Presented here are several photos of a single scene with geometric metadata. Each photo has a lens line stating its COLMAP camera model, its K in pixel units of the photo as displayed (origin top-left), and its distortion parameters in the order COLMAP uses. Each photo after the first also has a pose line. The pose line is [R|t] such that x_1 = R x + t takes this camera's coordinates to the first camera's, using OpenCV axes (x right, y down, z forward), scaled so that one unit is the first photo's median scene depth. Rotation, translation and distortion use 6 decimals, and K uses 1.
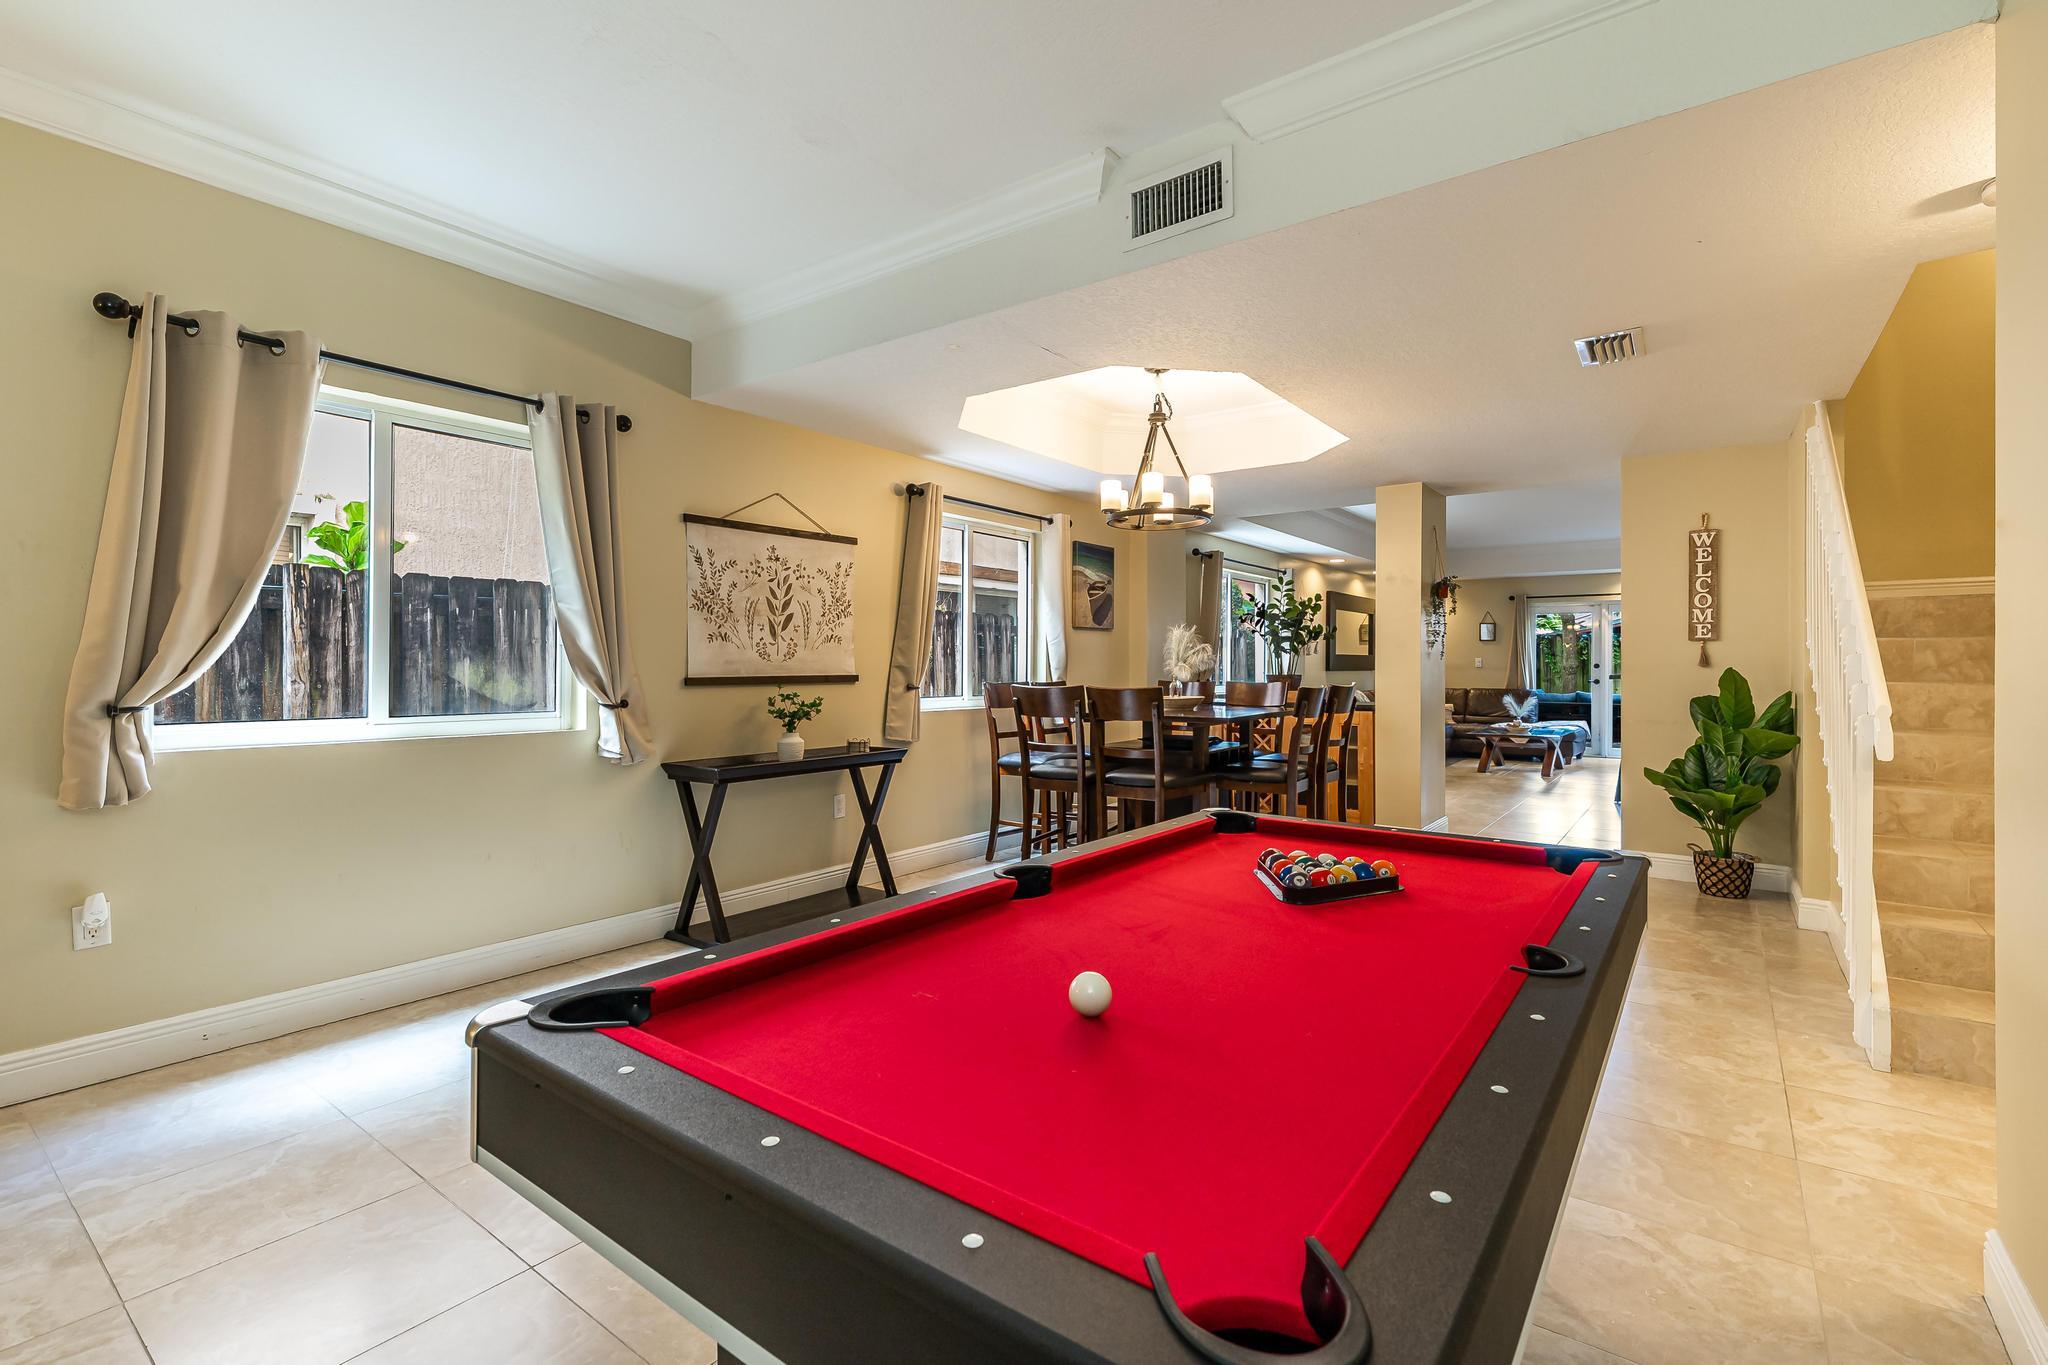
lens RADIAL K [[936.7, 0, 1061.0], [0, 936.7, 656.7], [0, 0, 1]] dist [0.002923, -0.001263]
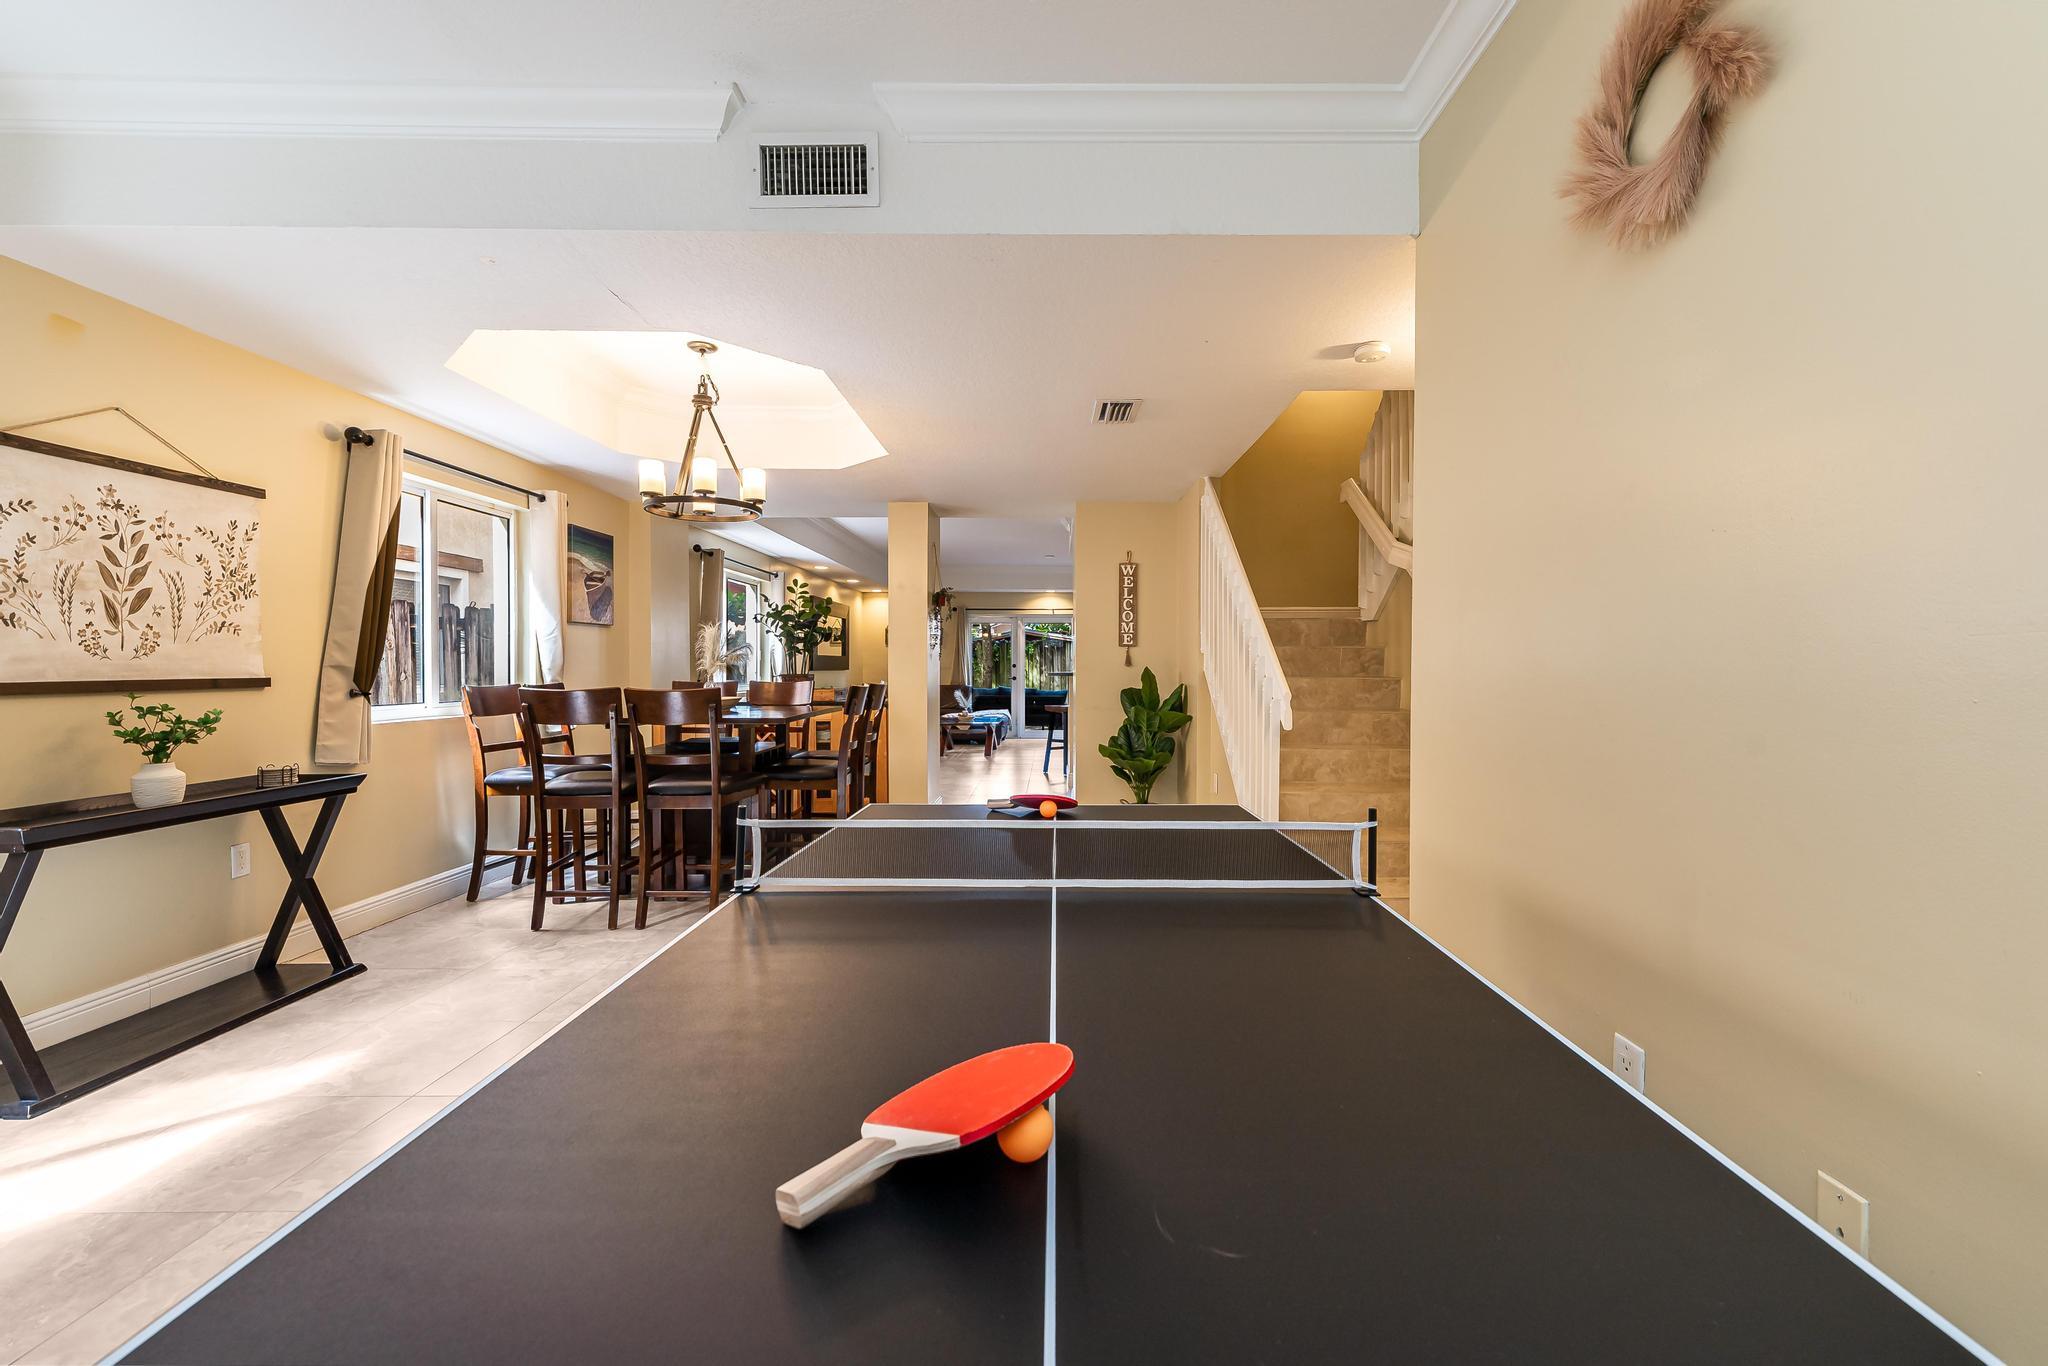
lens RADIAL K [[849.5, 0, 1082.1], [0, 849.5, 675.3], [0, 0, 1]] dist [-0.000421, 0.000163]
pose [[0.799837, -0.007119, 0.600176, -0.104931], [-0.005431, 0.999803, 0.019096, 0.001419], [-0.600193, -0.018533, 0.799640, 0.087548]]
